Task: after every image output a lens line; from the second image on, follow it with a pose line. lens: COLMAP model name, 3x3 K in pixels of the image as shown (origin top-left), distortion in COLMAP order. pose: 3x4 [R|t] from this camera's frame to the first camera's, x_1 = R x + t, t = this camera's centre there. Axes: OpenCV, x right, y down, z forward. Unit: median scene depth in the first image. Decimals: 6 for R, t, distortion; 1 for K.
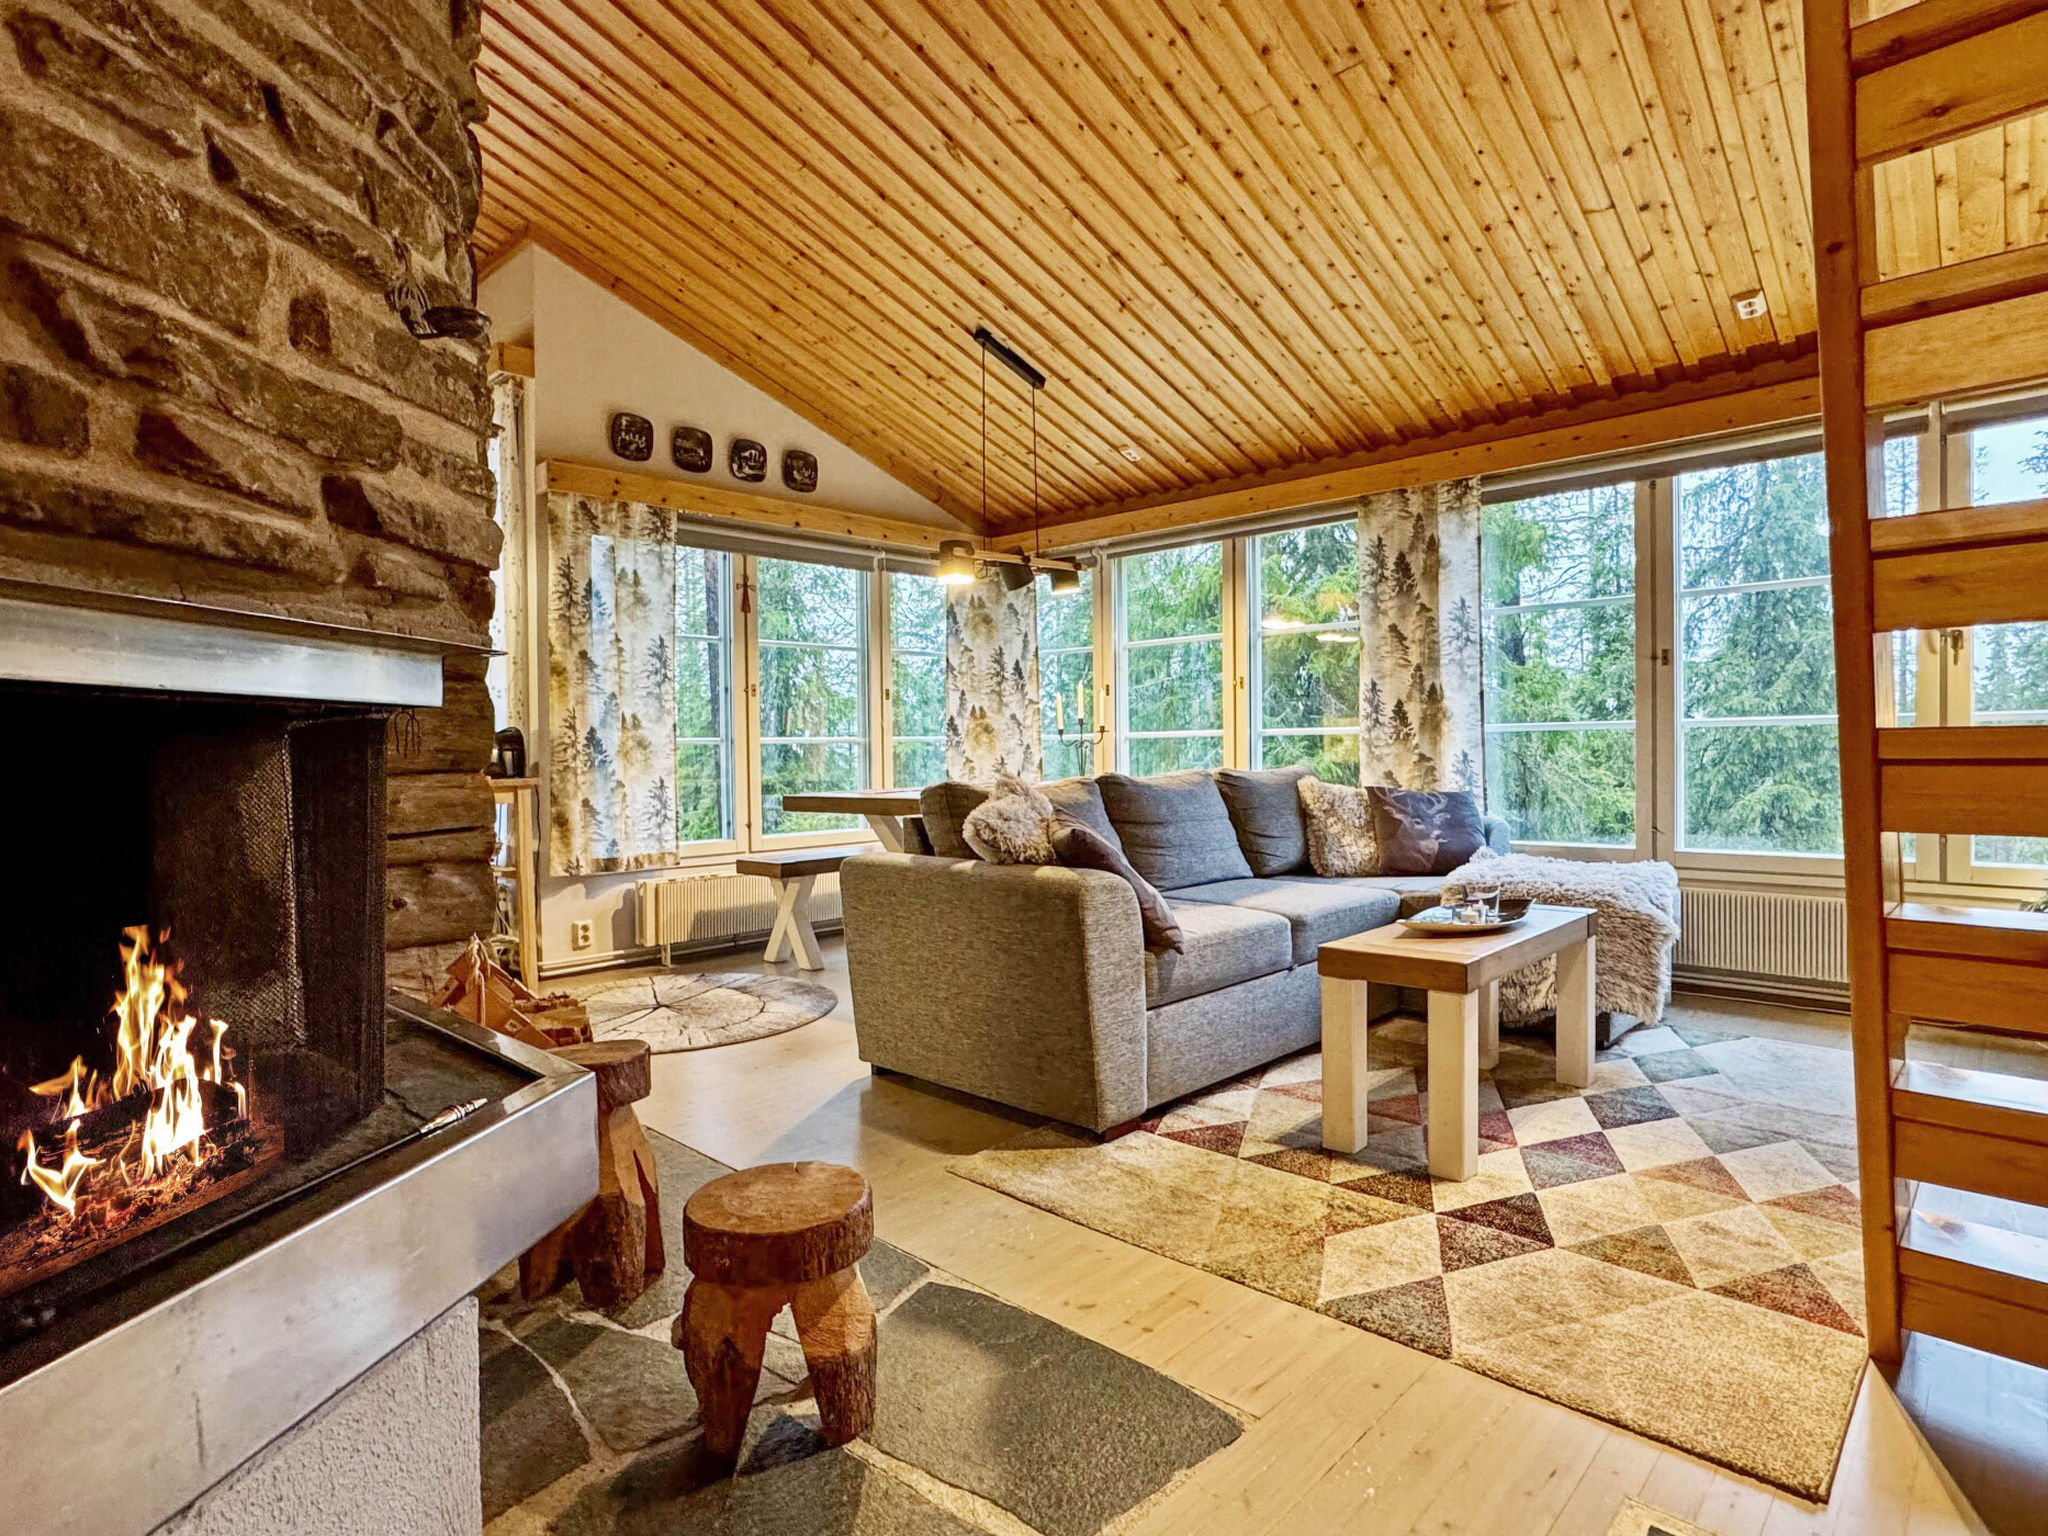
lens RADIAL K [[1126.5, 0, 1034.5], [0, 1126.5, 743.1], [0, 0, 1]] dist [-0.069307, 0.082331]
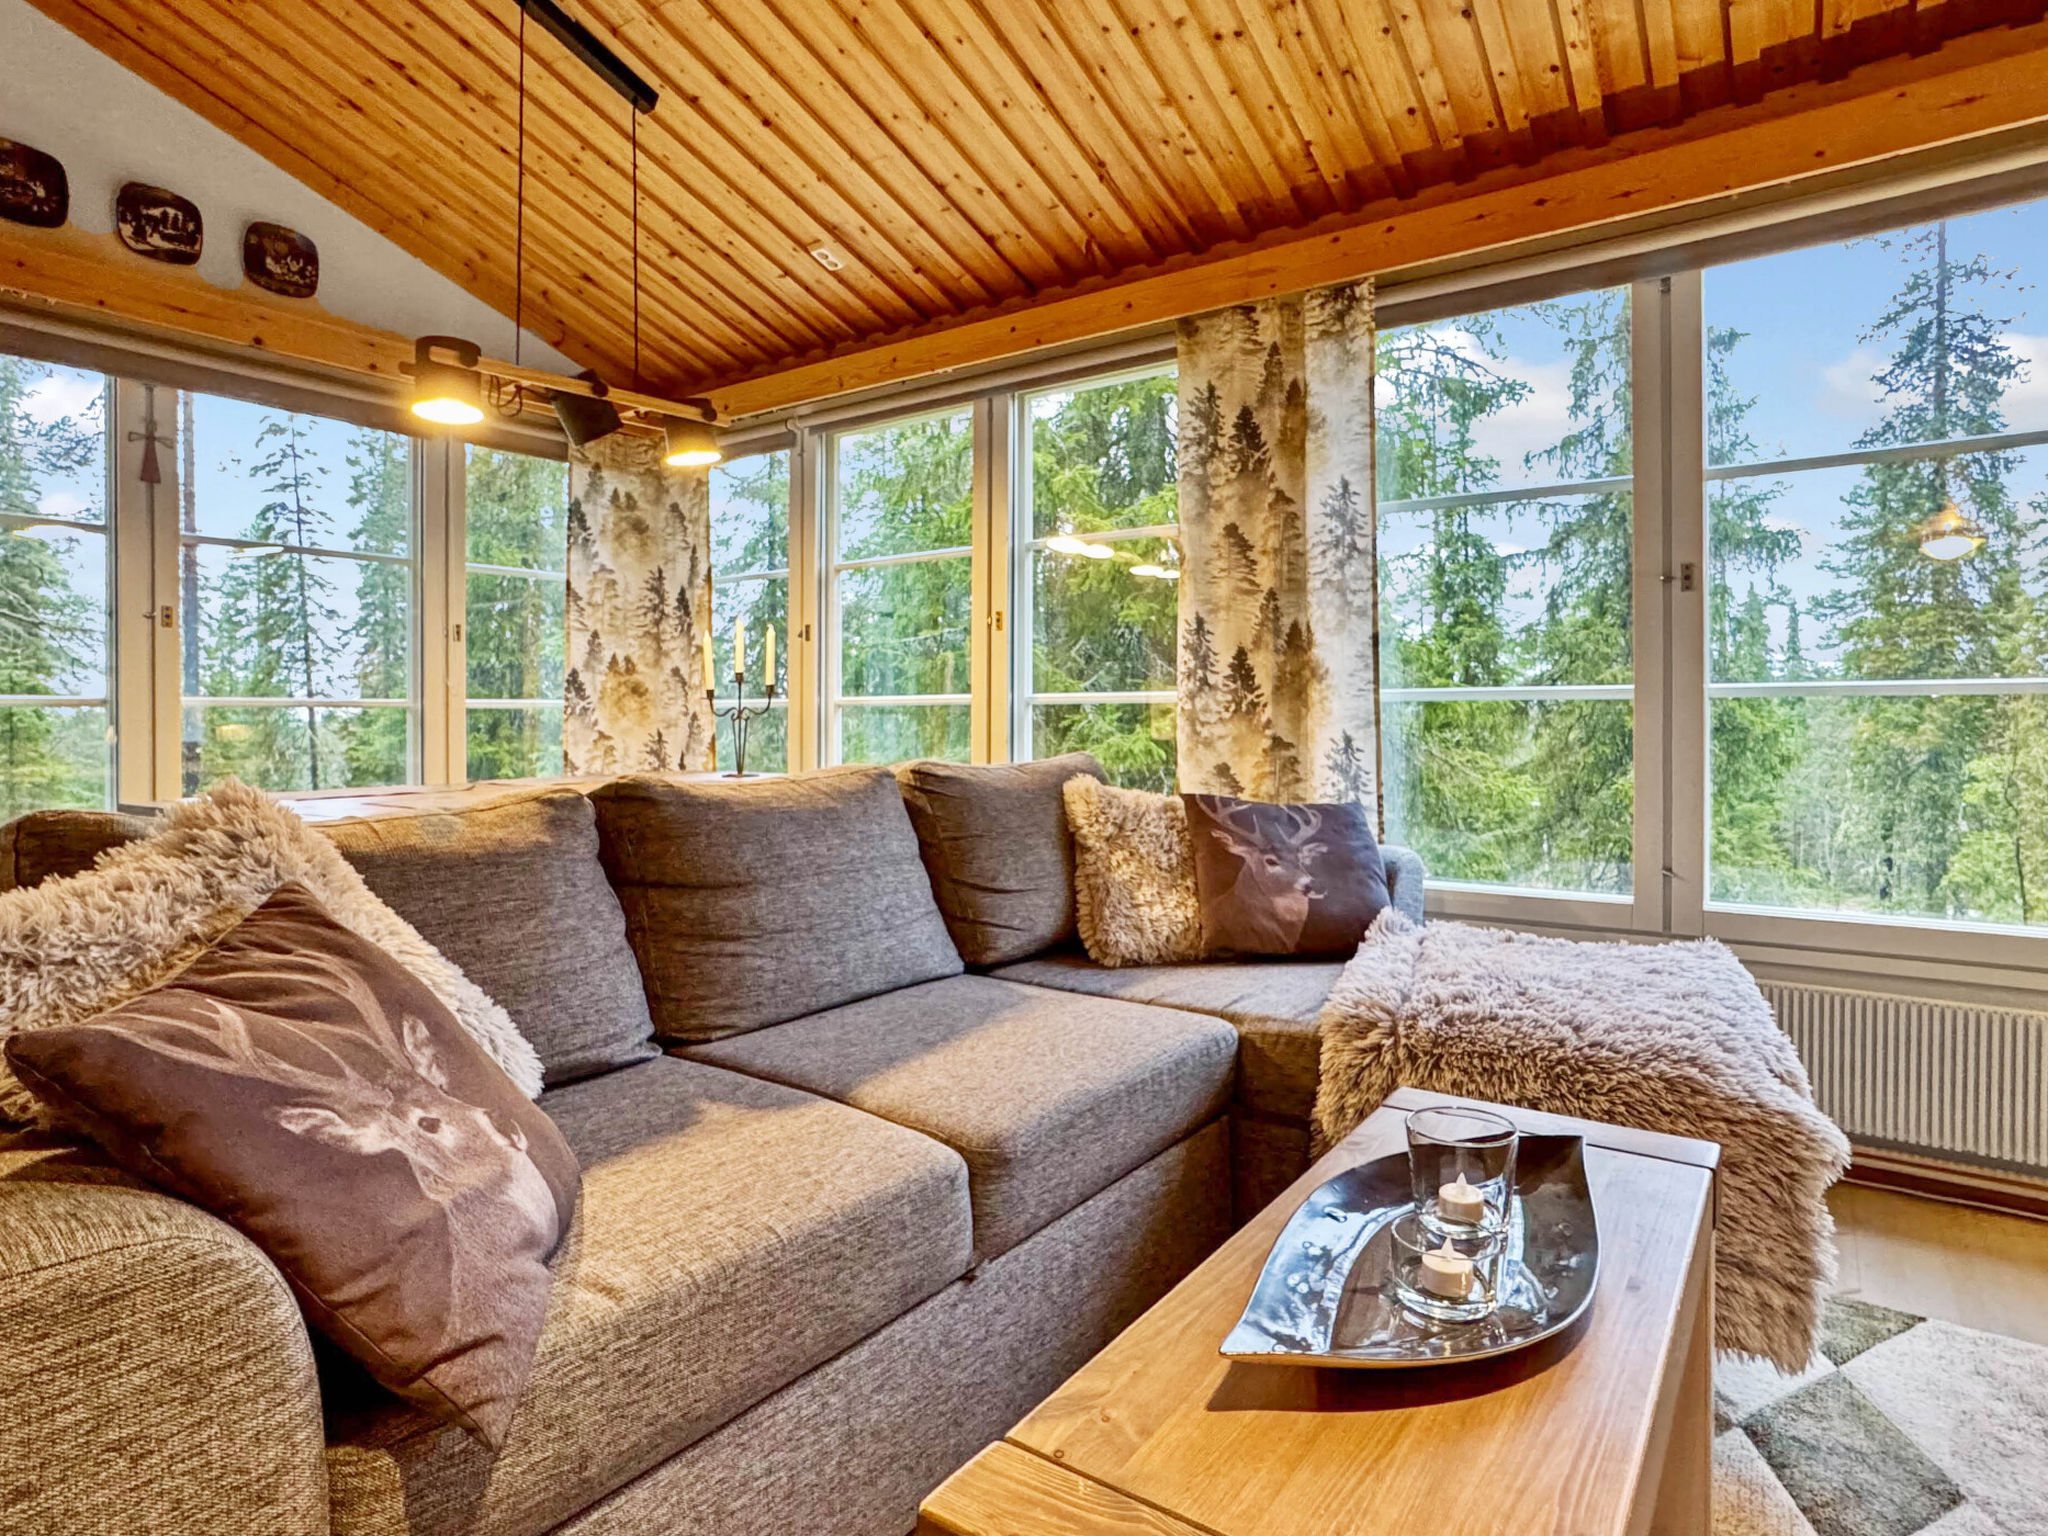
lens RADIAL K [[1205.0, 0, 962.2], [0, 1205.0, 685.5], [0, 0, 1]] dist [-0.048088, 0.045600]
pose [[0.996256, 0.013470, 0.085395, 0.120959], [-0.011556, 0.999672, -0.022869, -0.001245], [-0.085675, 0.021797, 0.996085, 0.366799]]
